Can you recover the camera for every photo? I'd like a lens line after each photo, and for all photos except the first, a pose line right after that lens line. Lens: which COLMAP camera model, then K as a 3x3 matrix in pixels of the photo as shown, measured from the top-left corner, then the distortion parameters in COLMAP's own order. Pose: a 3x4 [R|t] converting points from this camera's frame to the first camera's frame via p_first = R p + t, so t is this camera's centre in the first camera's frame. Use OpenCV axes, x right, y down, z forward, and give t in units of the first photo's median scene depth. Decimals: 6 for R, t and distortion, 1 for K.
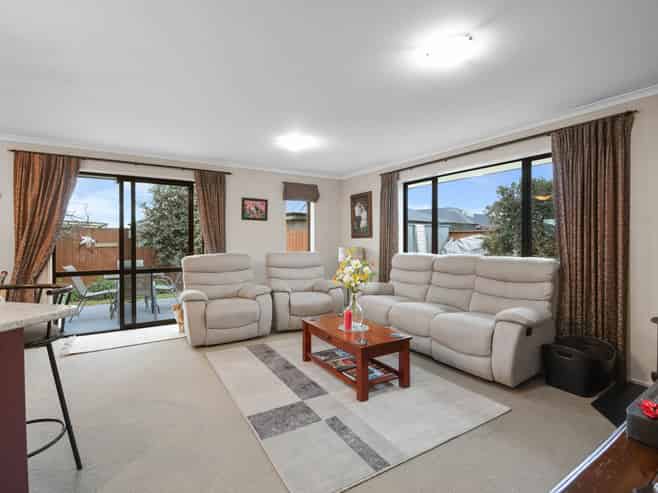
lens RADIAL K [[323.8, 0, 332.2], [0, 323.8, 243.4], [0, 0, 1]] dist [-0.001982, -0.000954]
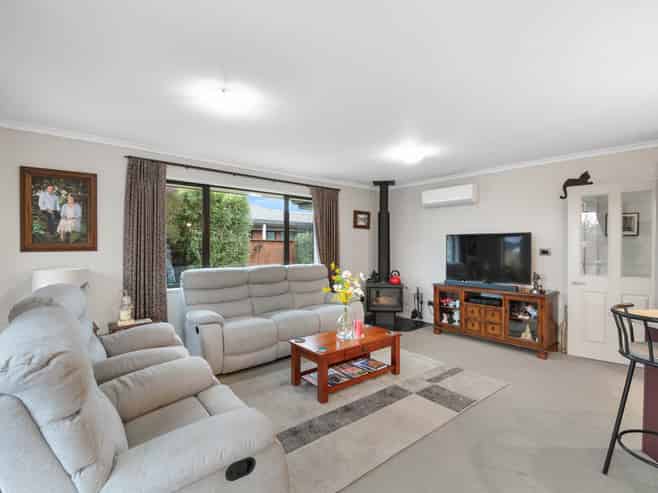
lens RADIAL K [[323.8, 0, 332.2], [0, 323.8, 243.4], [0, 0, 1]] dist [-0.001982, -0.000954]
pose [[-0.130270, -0.006008, 0.991460, -0.930649], [0.006522, 0.999955, 0.006916, -0.055650], [-0.991457, 0.007368, -0.130225, 1.100612]]
